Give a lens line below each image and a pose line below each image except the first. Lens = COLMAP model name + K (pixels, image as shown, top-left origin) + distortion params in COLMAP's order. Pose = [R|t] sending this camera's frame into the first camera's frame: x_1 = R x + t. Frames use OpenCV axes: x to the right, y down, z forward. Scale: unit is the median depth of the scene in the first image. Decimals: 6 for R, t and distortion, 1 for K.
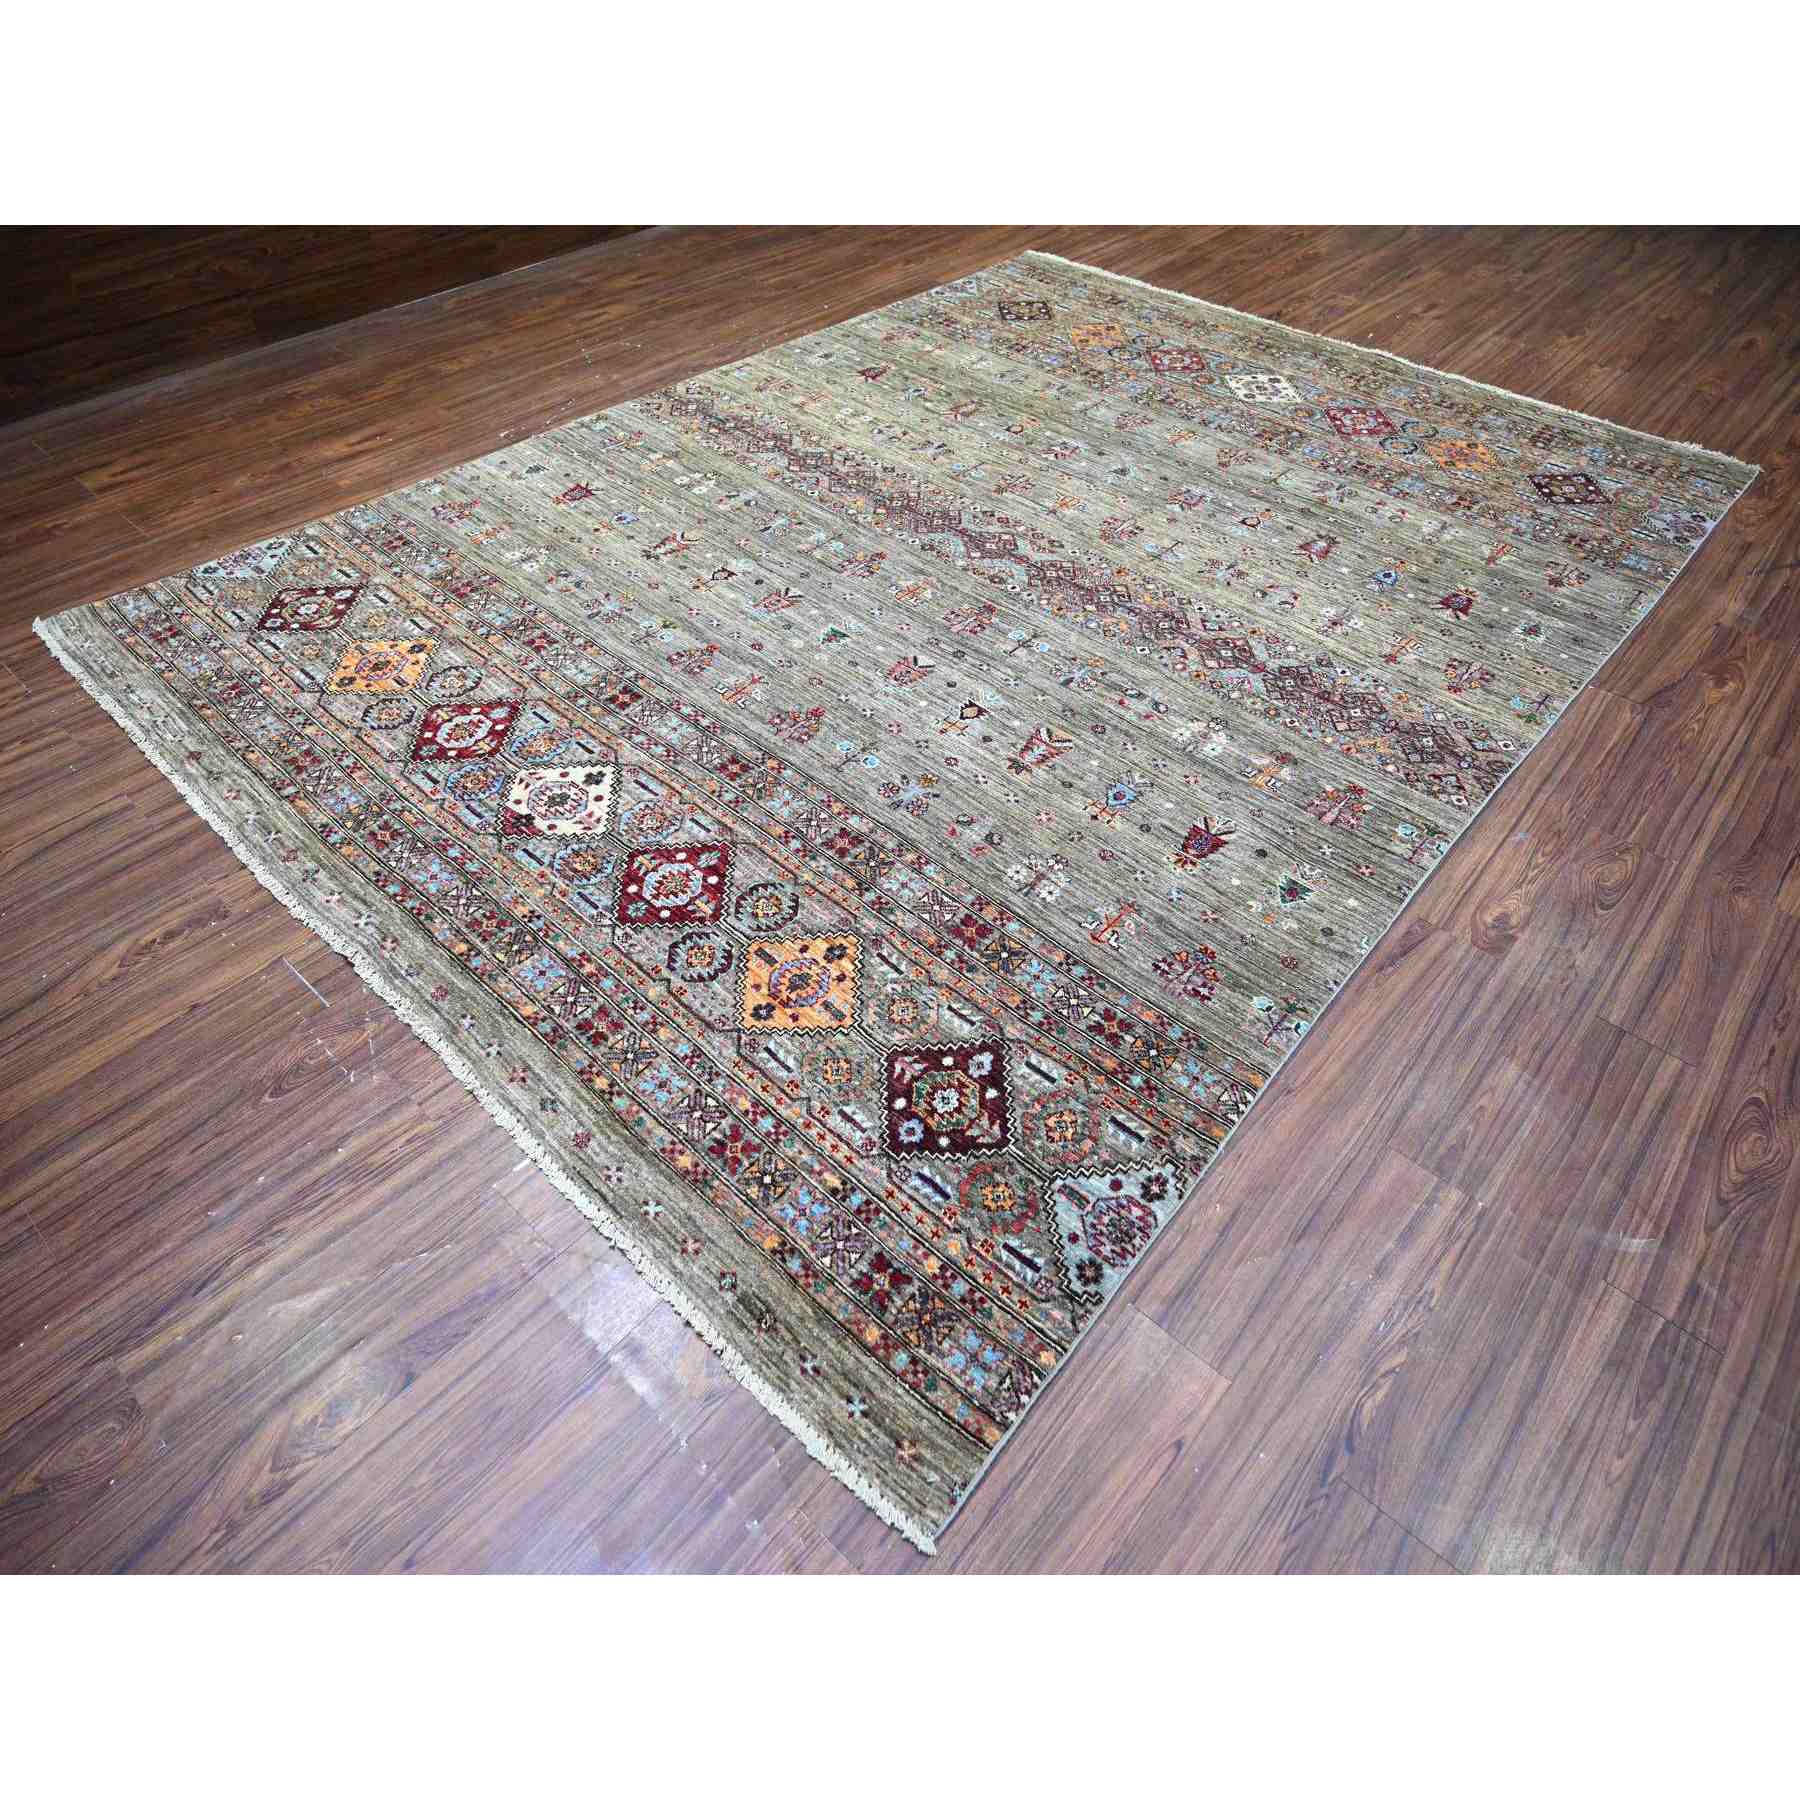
lens RADIAL K [[1085.0, 0, 900.0], [0, 1085.0, 900.0], [0, 0, 1]] dist [-0.009694, 0.001738]
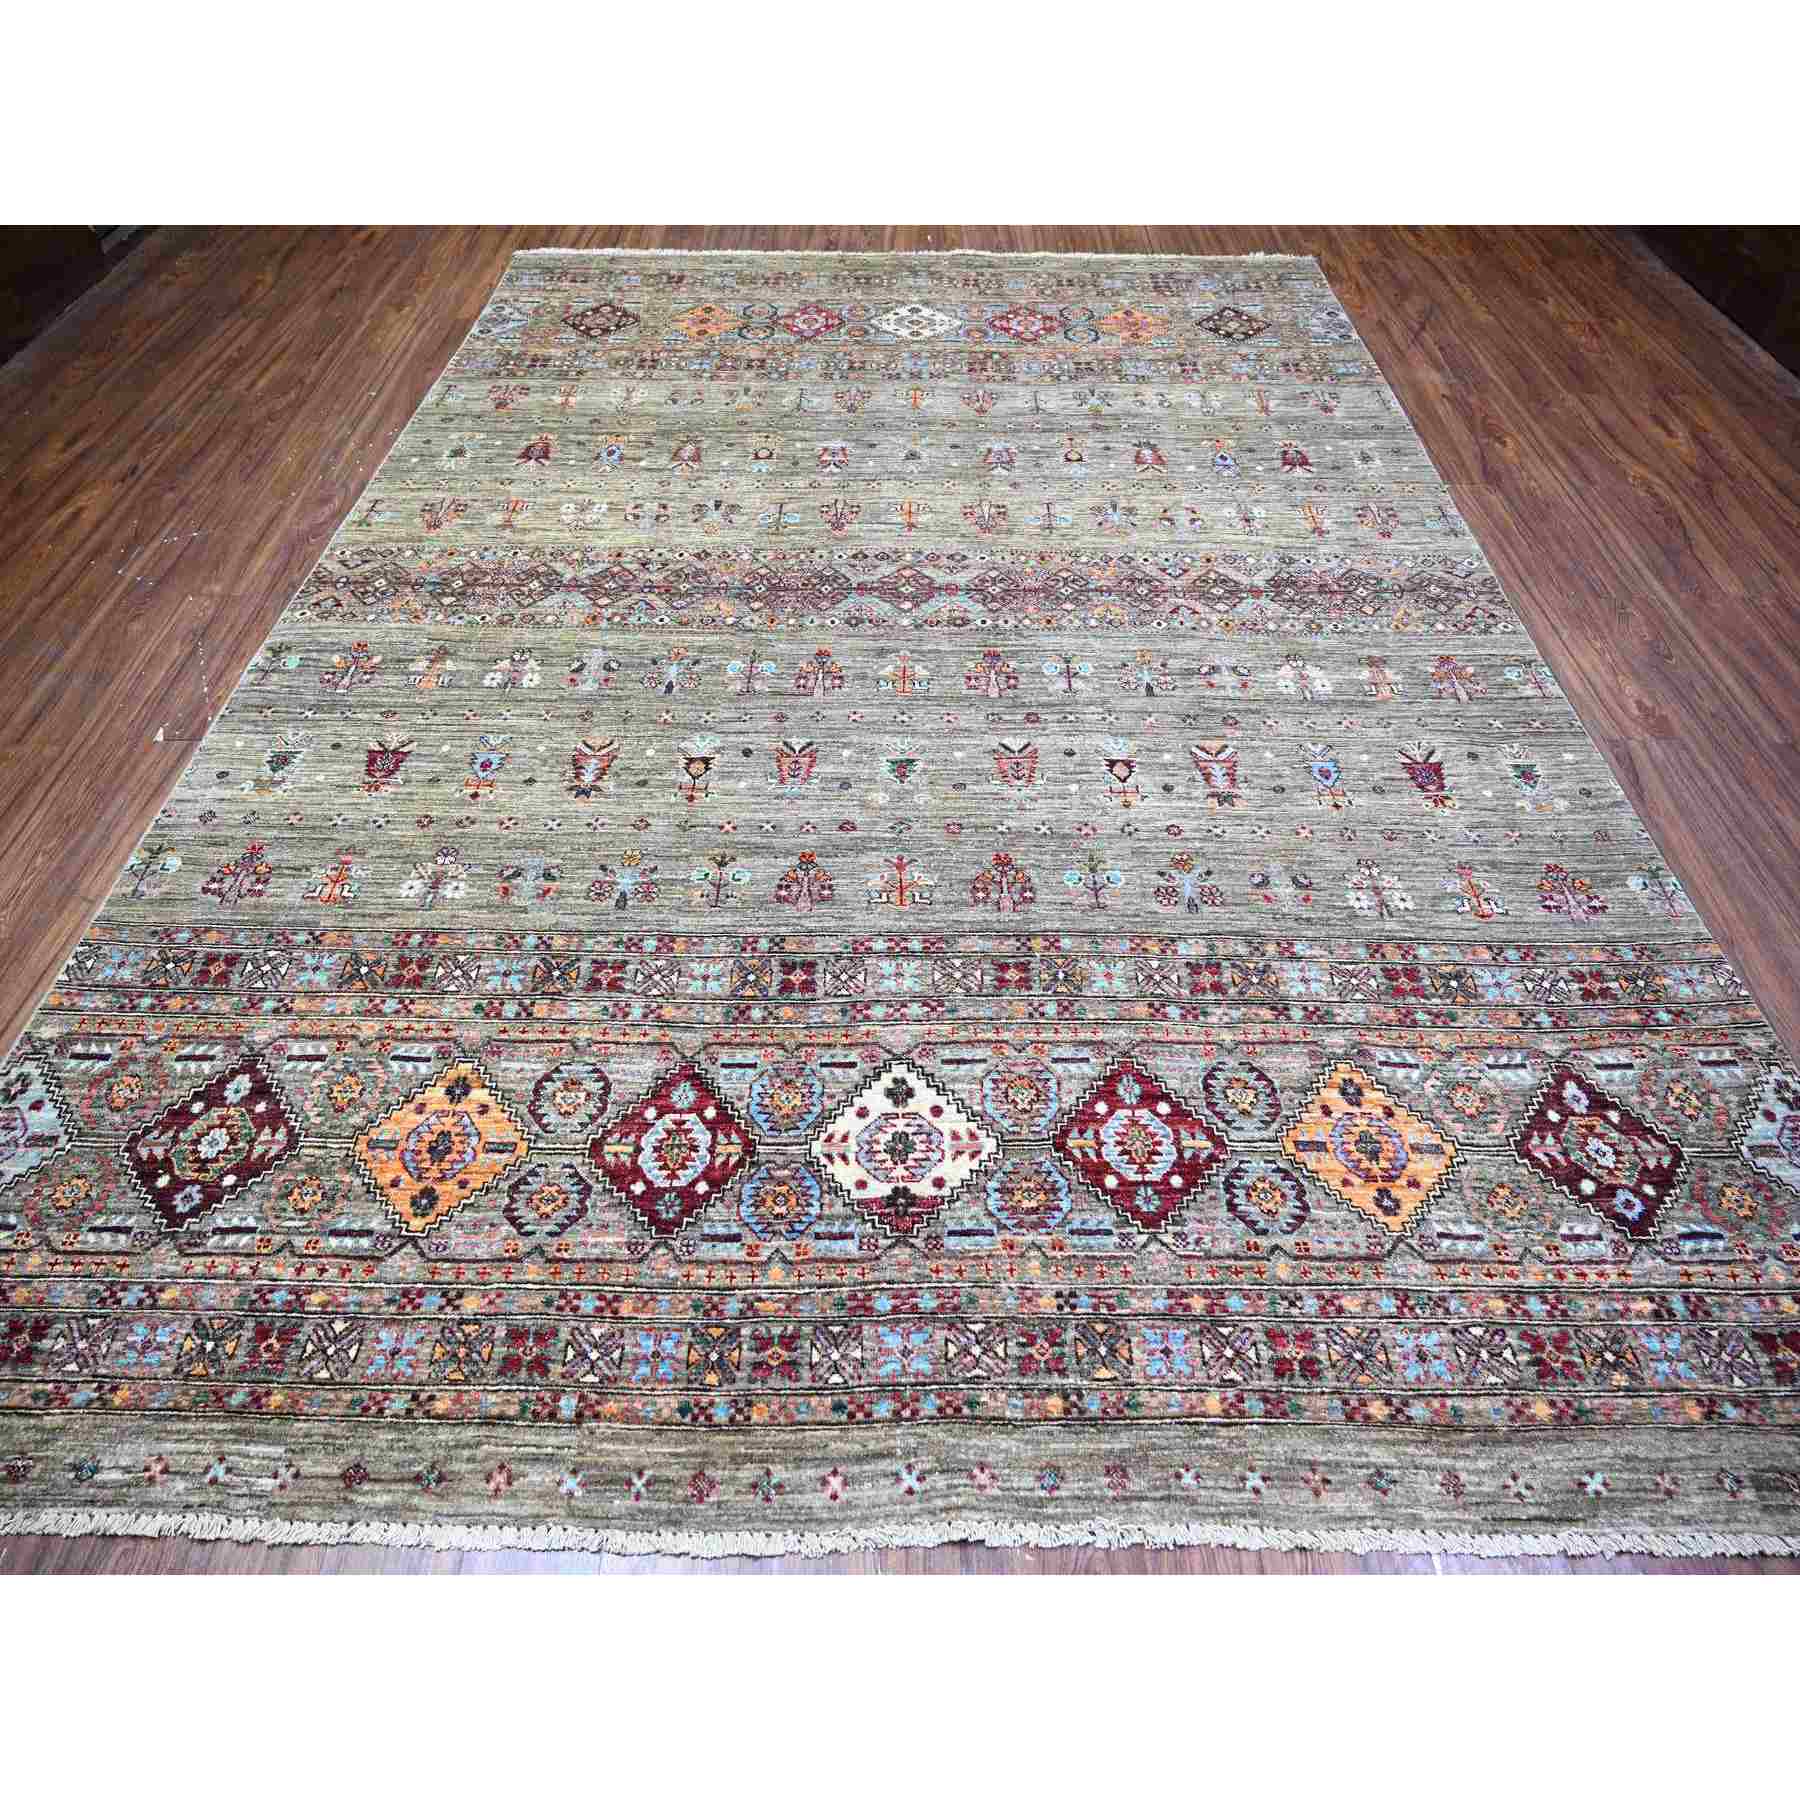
lens RADIAL K [[1085.0, 0, 900.0], [0, 1085.0, 900.0], [0, 0, 1]] dist [-0.009694, 0.001738]
pose [[0.743813, -0.520096, 0.419811, -0.494104], [0.496389, 0.850458, 0.174125, -0.330835], [-0.447594, 0.078873, 0.890752, 0.324109]]
